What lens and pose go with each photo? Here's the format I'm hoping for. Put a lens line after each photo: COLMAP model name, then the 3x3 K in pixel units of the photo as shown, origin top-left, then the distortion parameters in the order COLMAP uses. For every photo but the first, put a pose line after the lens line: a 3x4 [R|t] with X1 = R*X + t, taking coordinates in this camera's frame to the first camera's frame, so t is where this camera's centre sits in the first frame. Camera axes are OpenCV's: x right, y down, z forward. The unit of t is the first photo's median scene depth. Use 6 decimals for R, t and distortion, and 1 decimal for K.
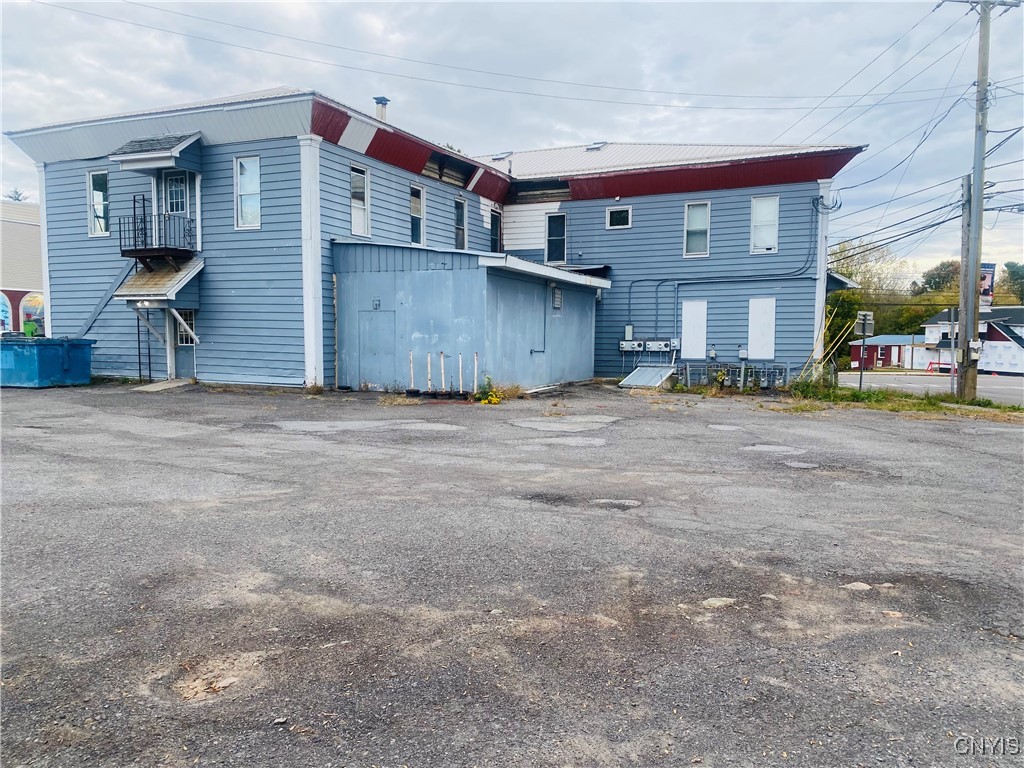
lens RADIAL K [[783.2, 0, 512.0], [0, 783.2, 384.0], [0, 0, 1]] dist [0.067412, -0.083489]
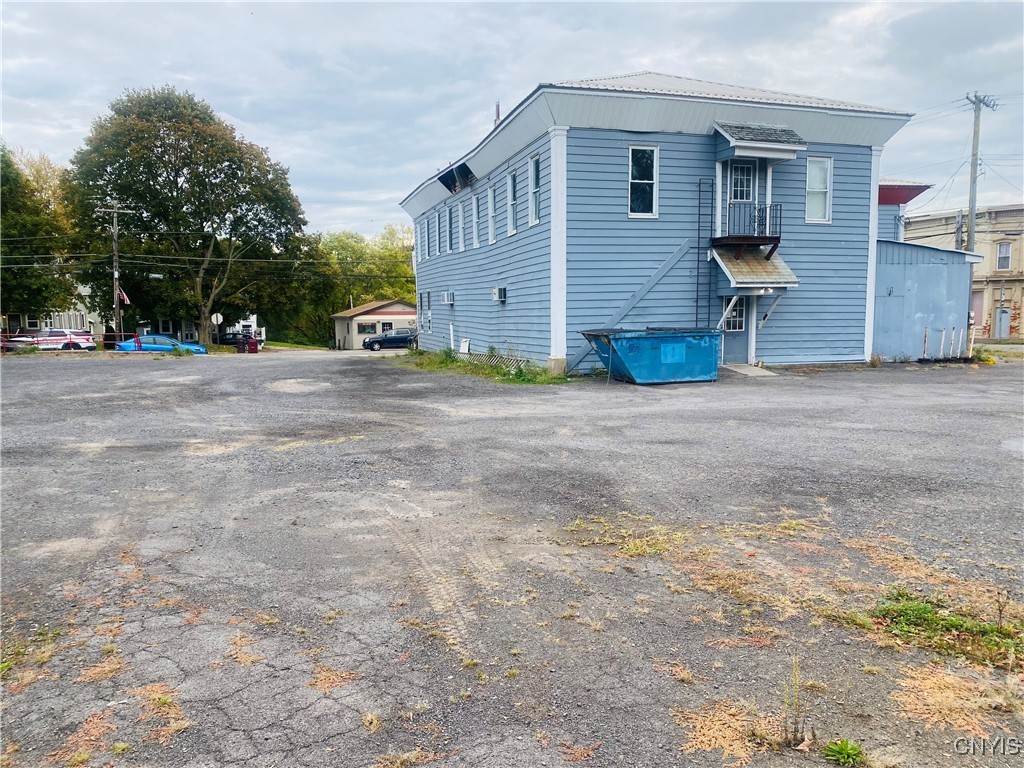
lens RADIAL K [[783.2, 0, 512.0], [0, 783.2, 384.0], [0, 0, 1]] dist [0.067412, -0.083489]
pose [[0.750978, -0.077512, 0.655762, -1.390656], [0.060544, 0.996986, 0.048509, -0.050810], [-0.657546, 0.003274, 0.753407, 0.448129]]
